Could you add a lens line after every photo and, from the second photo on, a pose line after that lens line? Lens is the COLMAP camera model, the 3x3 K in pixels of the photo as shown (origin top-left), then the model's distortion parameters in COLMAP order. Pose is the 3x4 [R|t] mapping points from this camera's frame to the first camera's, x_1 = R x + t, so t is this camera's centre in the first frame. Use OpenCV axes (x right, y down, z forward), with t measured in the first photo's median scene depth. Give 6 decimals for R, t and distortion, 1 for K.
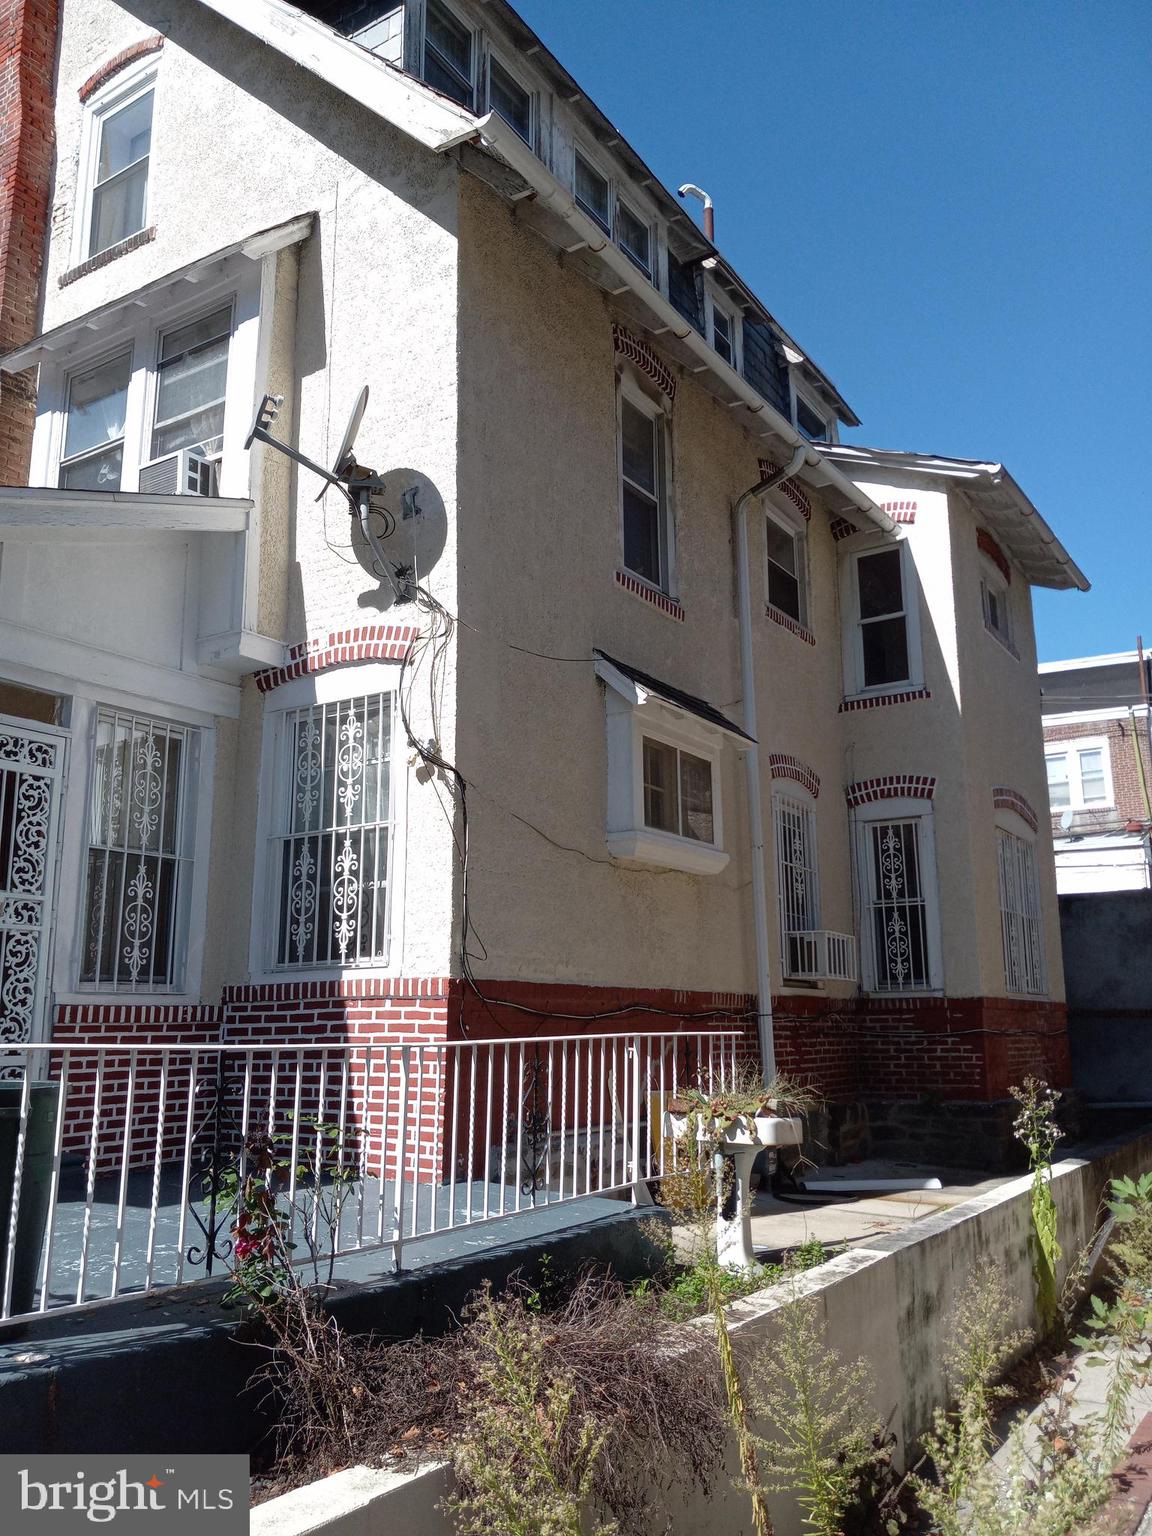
lens RADIAL K [[1219.6, 0, 577.4], [0, 1219.6, 767.7], [0, 0, 1]] dist [0.055227, -0.088858]
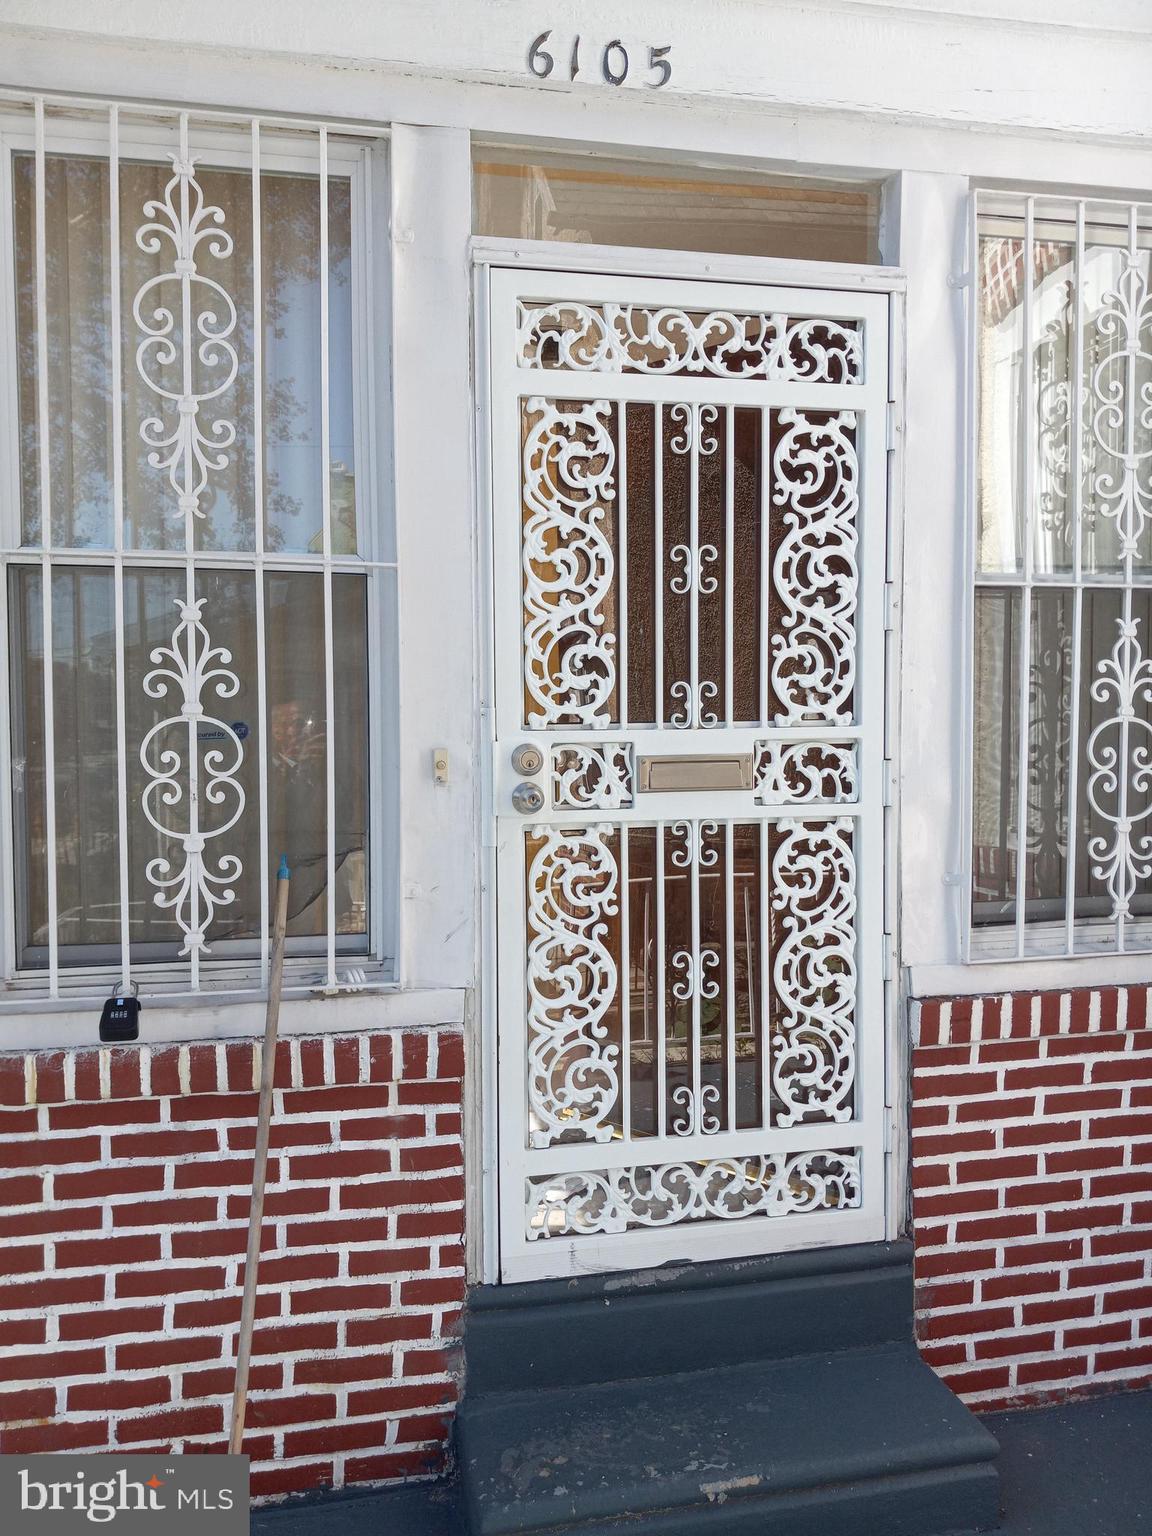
lens RADIAL K [[1219.6, 0, 572.7], [0, 1219.6, 765.0], [0, 0, 1]] dist [0.055227, -0.088858]
pose [[0.695137, 0.038717, -0.717834, -0.219495], [0.146415, 0.969993, 0.194103, 0.028213], [0.703809, -0.240030, 0.668610, 0.673935]]
